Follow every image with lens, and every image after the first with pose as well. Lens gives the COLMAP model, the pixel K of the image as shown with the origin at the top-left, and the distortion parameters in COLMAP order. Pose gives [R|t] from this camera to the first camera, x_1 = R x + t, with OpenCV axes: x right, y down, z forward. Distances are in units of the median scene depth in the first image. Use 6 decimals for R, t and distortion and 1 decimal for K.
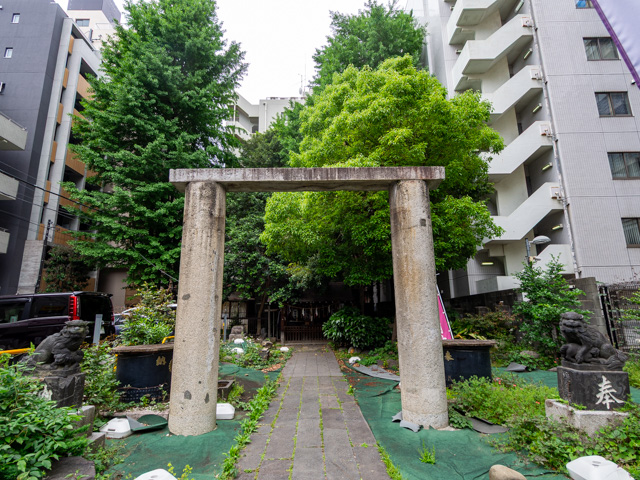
lens RADIAL K [[355.2, 0, 315.9], [0, 355.2, 239.8], [0, 0, 1]] dist [0.008786, -0.008380]
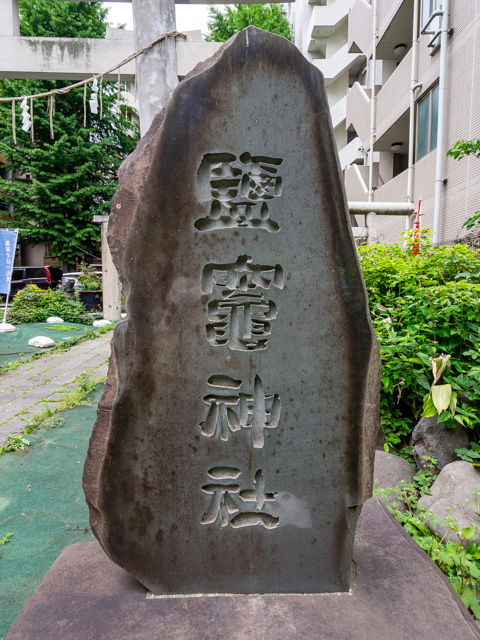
lens RADIAL K [[364.4, 0, 235.5], [0, 364.4, 319.4], [0, 0, 1]] dist [0.003789, -0.000998]
pose [[0.999427, 0.011772, 0.031743, 0.117409], [-0.020821, 0.953040, 0.302128, -0.076624], [-0.026696, -0.302616, 0.952739, -0.393345]]
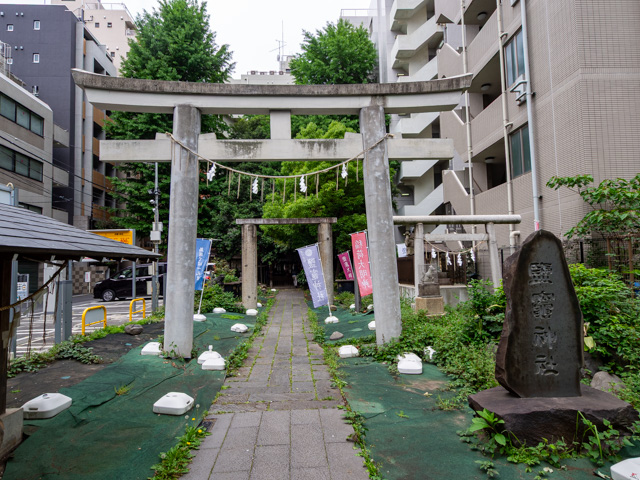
lens RADIAL K [[378.6, 0, 313.5], [0, 378.6, 250.1], [0, 0, 1]] dist [0.003276, -0.004298]
pose [[0.998953, -0.007427, 0.045143, 0.012377], [-0.000065, 0.986503, 0.163744, -0.115109], [-0.045750, -0.163575, 0.985469, -0.502760]]
